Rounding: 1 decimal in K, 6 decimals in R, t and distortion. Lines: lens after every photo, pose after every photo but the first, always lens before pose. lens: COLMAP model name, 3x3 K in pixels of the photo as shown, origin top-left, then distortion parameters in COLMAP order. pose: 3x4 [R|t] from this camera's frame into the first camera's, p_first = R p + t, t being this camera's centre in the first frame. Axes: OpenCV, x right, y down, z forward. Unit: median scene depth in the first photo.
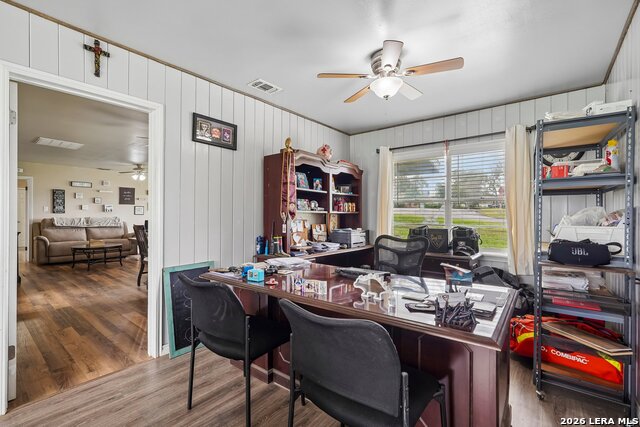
lens RADIAL K [[289.5, 0, 318.3], [0, 289.5, 214.8], [0, 0, 1]] dist [-0.022034, 0.008527]
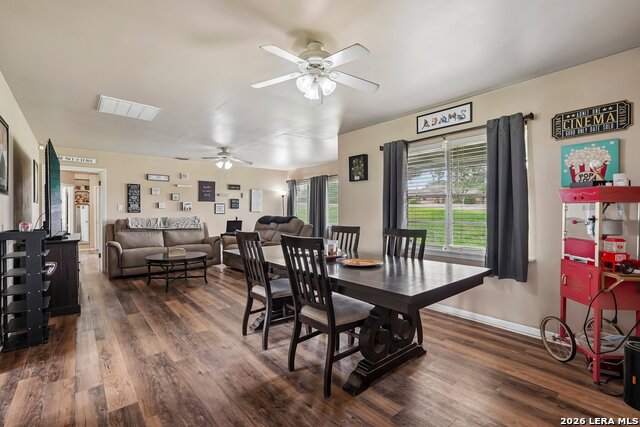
lens RADIAL K [[289.5, 0, 315.8], [0, 289.5, 213.1], [0, 0, 1]] dist [-0.022034, 0.008527]
pose [[0.981122, -0.008026, -0.193222, -0.440591], [0.007718, 0.999967, -0.002347, 0.003224], [0.193234, 0.000811, 0.981152, 0.544868]]
